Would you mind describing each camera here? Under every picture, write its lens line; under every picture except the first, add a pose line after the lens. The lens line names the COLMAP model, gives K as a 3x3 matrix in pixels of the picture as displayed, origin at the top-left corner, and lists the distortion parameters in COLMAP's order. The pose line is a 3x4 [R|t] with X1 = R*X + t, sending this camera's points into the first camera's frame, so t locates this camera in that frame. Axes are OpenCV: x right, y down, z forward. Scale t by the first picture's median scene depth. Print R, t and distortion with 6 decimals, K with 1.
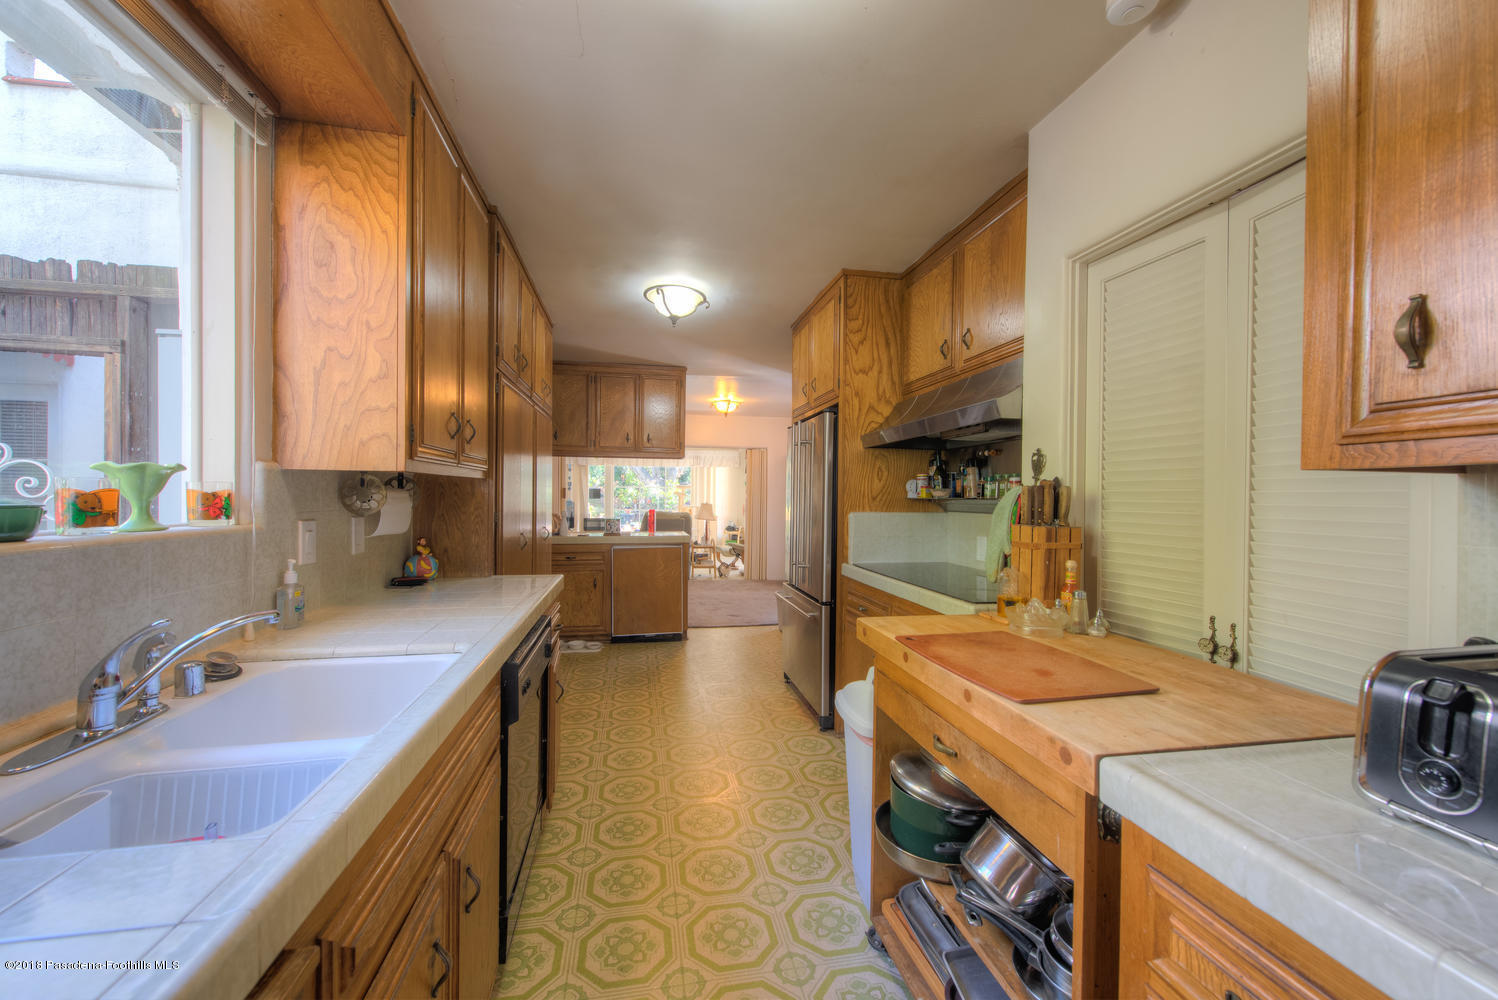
lens RADIAL K [[589.3, 0, 747.9], [0, 589.3, 499.7], [0, 0, 1]] dist [0.002237, 0.000122]
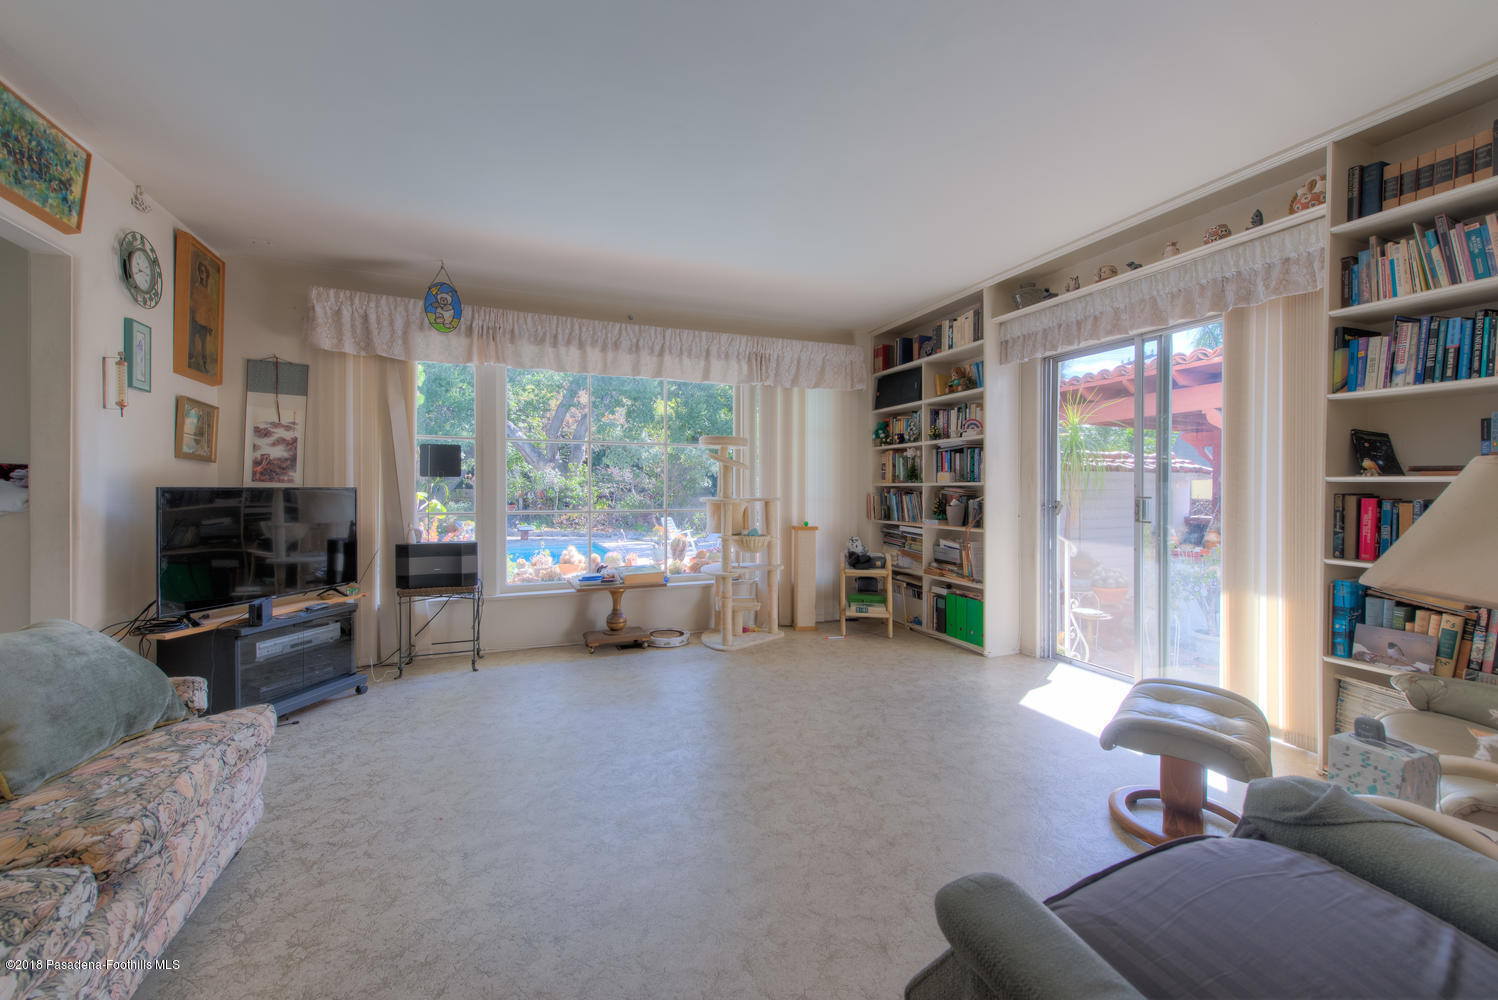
lens RADIAL K [[589.3, 0, 747.7], [0, 589.3, 494.5], [0, 0, 1]] dist [0.002237, 0.000122]
pose [[0.979962, -0.009533, 0.198956, -0.167201], [0.009640, 0.999953, 0.000430, 0.008892], [-0.198951, 0.001497, 0.980008, 0.680082]]
